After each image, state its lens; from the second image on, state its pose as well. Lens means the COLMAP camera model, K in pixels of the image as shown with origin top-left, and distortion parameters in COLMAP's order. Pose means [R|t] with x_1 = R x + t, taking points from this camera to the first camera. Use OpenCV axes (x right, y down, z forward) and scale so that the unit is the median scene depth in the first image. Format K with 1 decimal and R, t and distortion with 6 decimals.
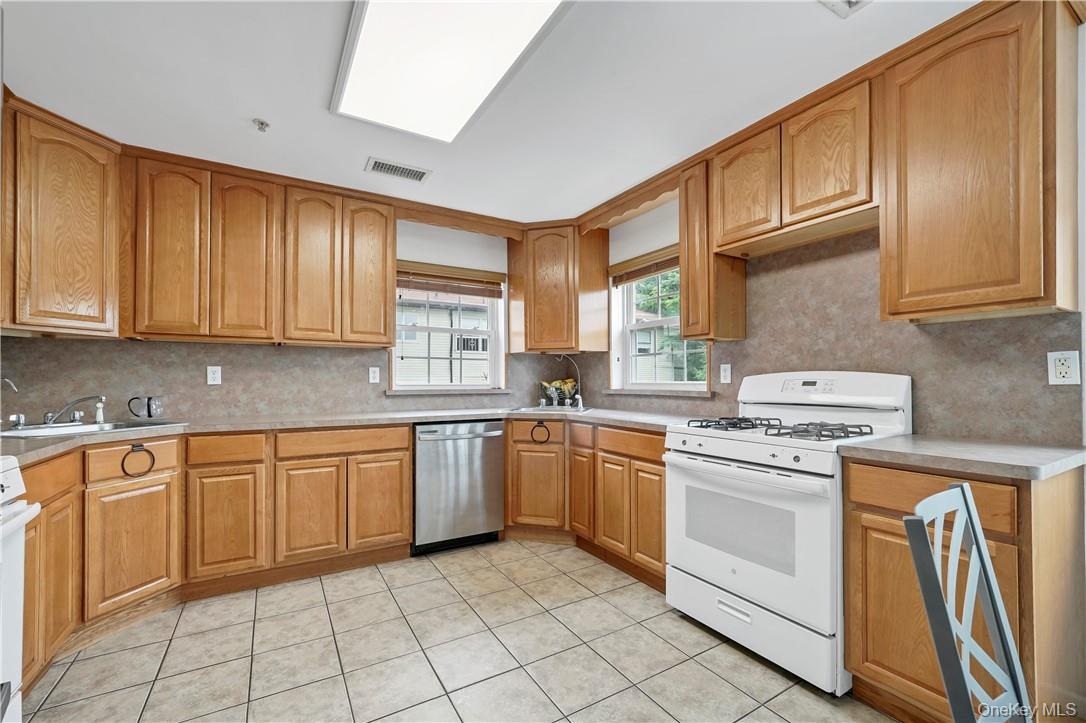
lens RADIAL K [[437.5, 0, 546.9], [0, 437.5, 375.6], [0, 0, 1]] dist [-0.008363, 0.000538]
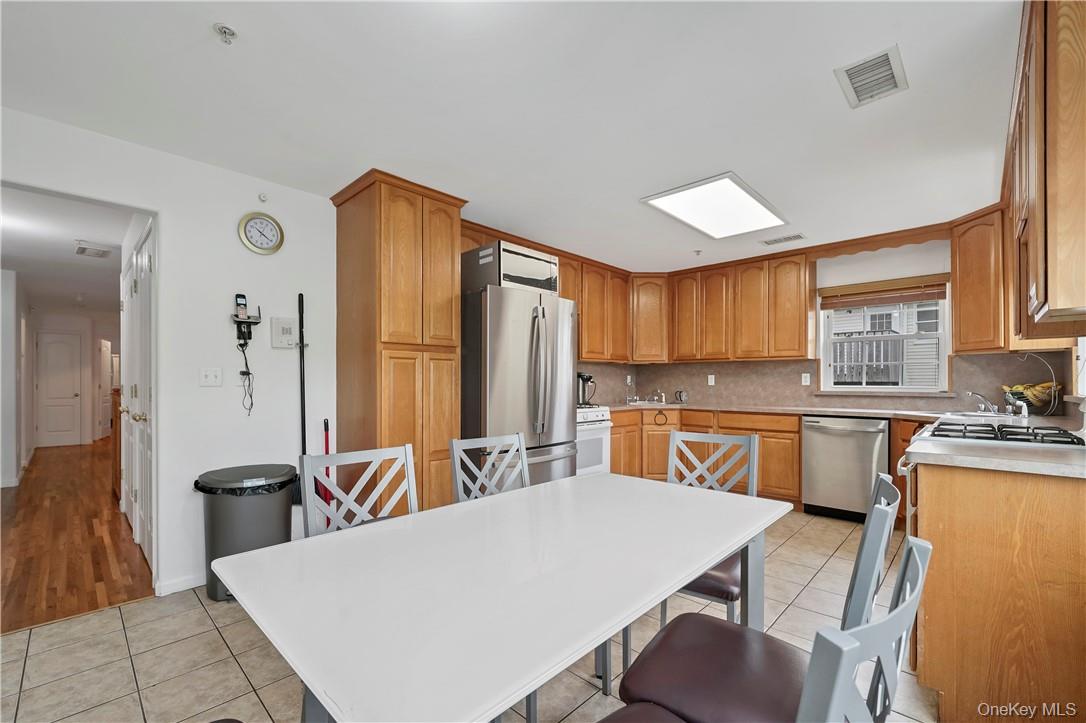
lens RADIAL K [[437.5, 0, 539.6], [0, 437.5, 383.3], [0, 0, 1]] dist [-0.008363, 0.000538]
pose [[0.270842, 0.004211, -0.962615, 0.832133], [0.009290, 0.999932, 0.006988, -0.007516], [0.962579, -0.010836, 0.270784, -0.175242]]
